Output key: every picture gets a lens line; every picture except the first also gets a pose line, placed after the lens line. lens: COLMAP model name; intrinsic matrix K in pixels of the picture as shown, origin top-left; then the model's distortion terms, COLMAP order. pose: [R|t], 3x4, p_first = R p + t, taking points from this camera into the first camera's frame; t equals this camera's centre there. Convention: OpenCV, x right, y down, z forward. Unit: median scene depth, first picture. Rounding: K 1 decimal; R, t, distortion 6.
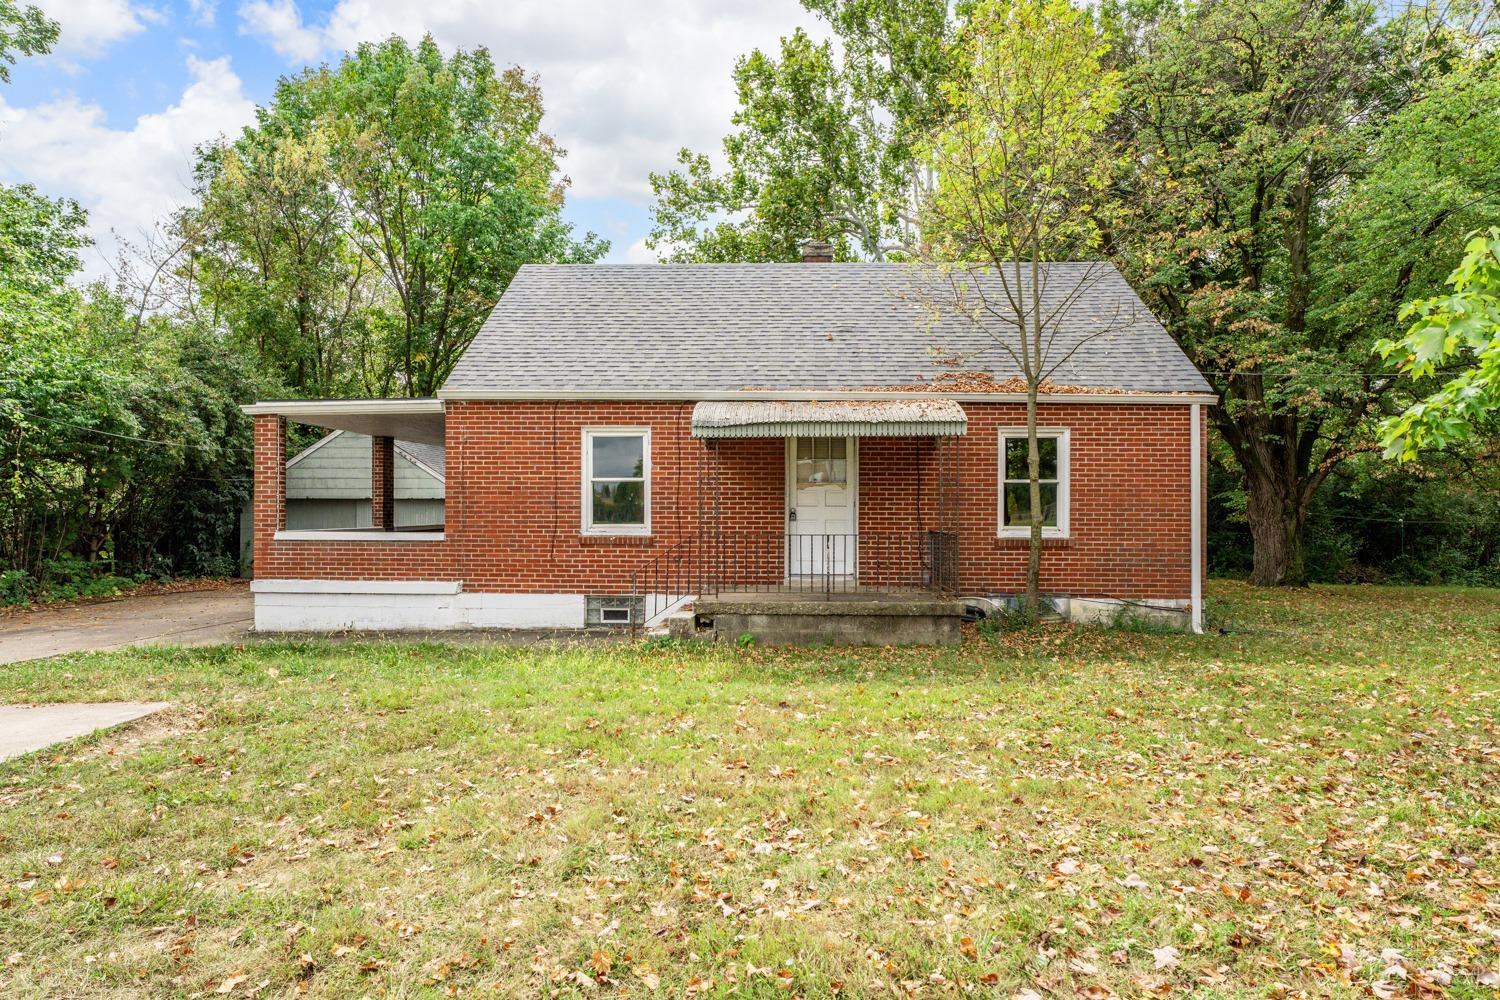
lens RADIAL K [[862.7, 0, 755.9], [0, 862.7, 508.6], [0, 0, 1]] dist [-0.007325, -0.001217]
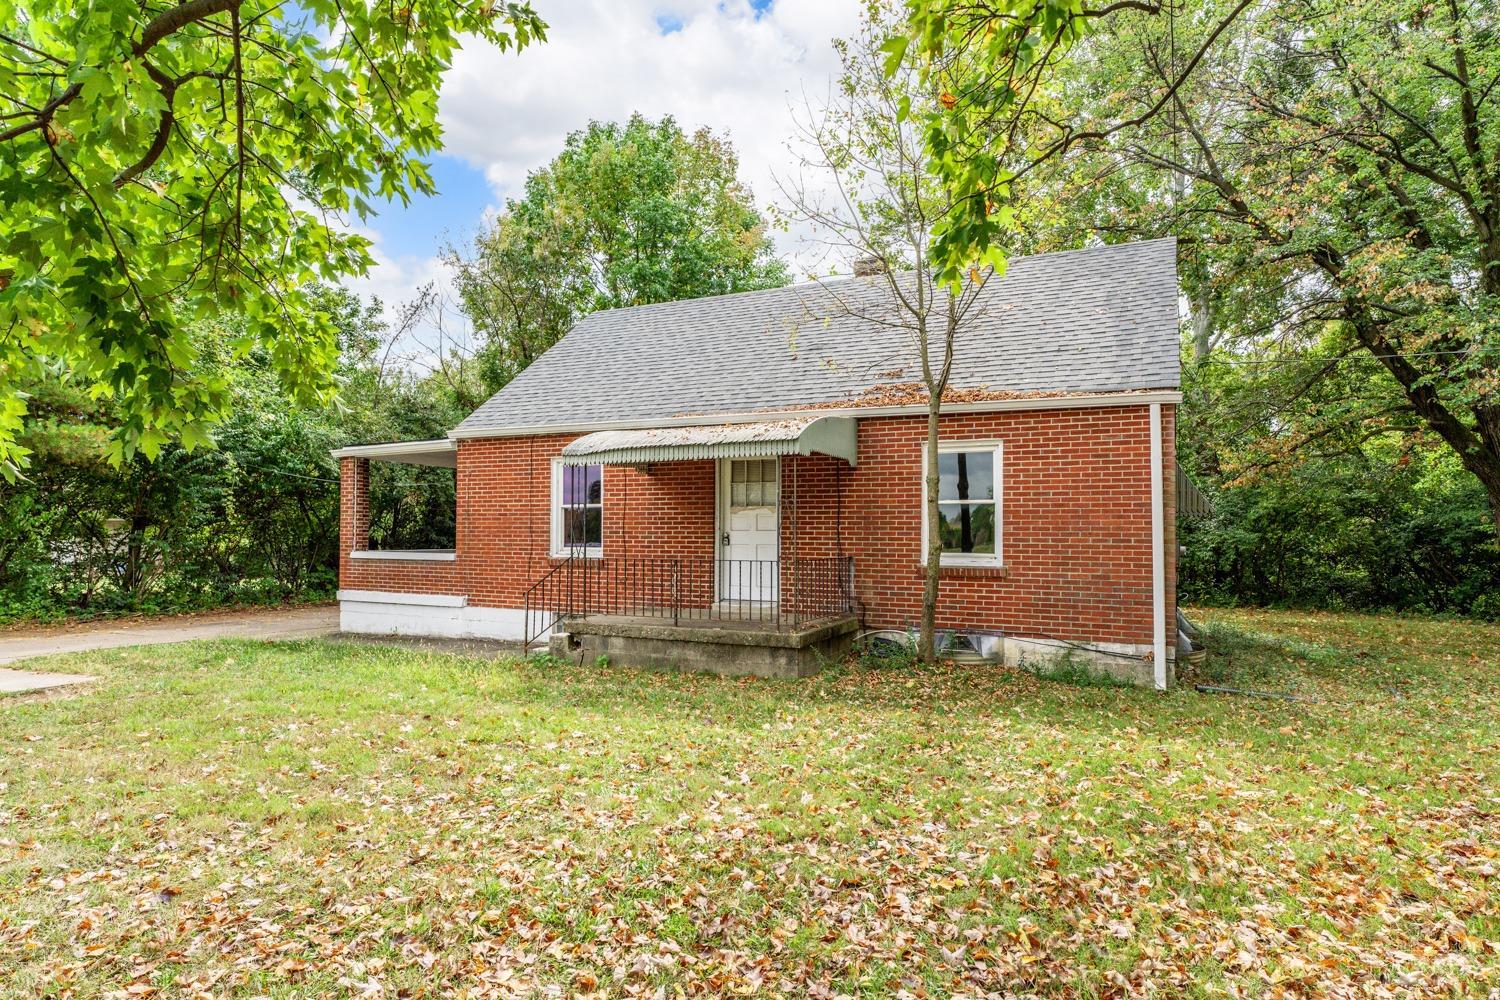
lens RADIAL K [[862.7, 0, 758.8], [0, 862.7, 493.0], [0, 0, 1]] dist [-0.007325, -0.001217]
pose [[0.913548, -0.018891, -0.406292, 0.486719], [0.000863, 0.999009, -0.044511, -0.001457], [0.406730, 0.040312, 0.912659, 0.108132]]
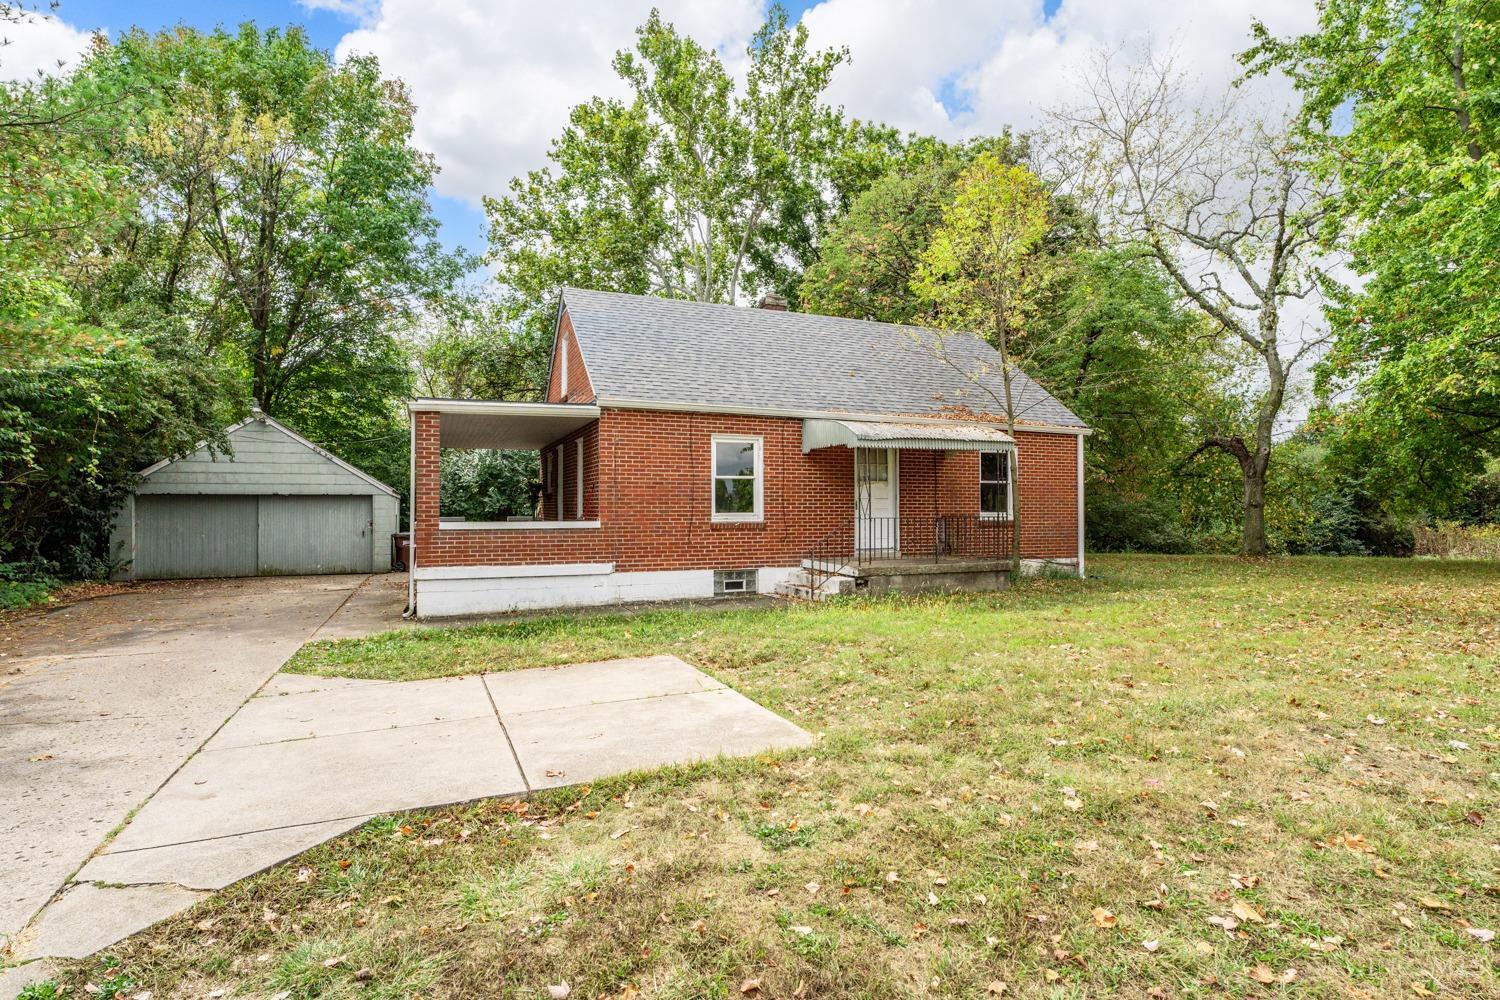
lens RADIAL K [[764.5, 0, 748.6], [0, 764.5, 505.2], [0, 0, 1]] dist [-0.005924, -0.000808]
pose [[0.907730, -0.002295, 0.419548, -0.618672], [0.003826, 0.999989, -0.002808, 0.010151], [-0.419537, 0.004154, 0.907729, -0.018983]]
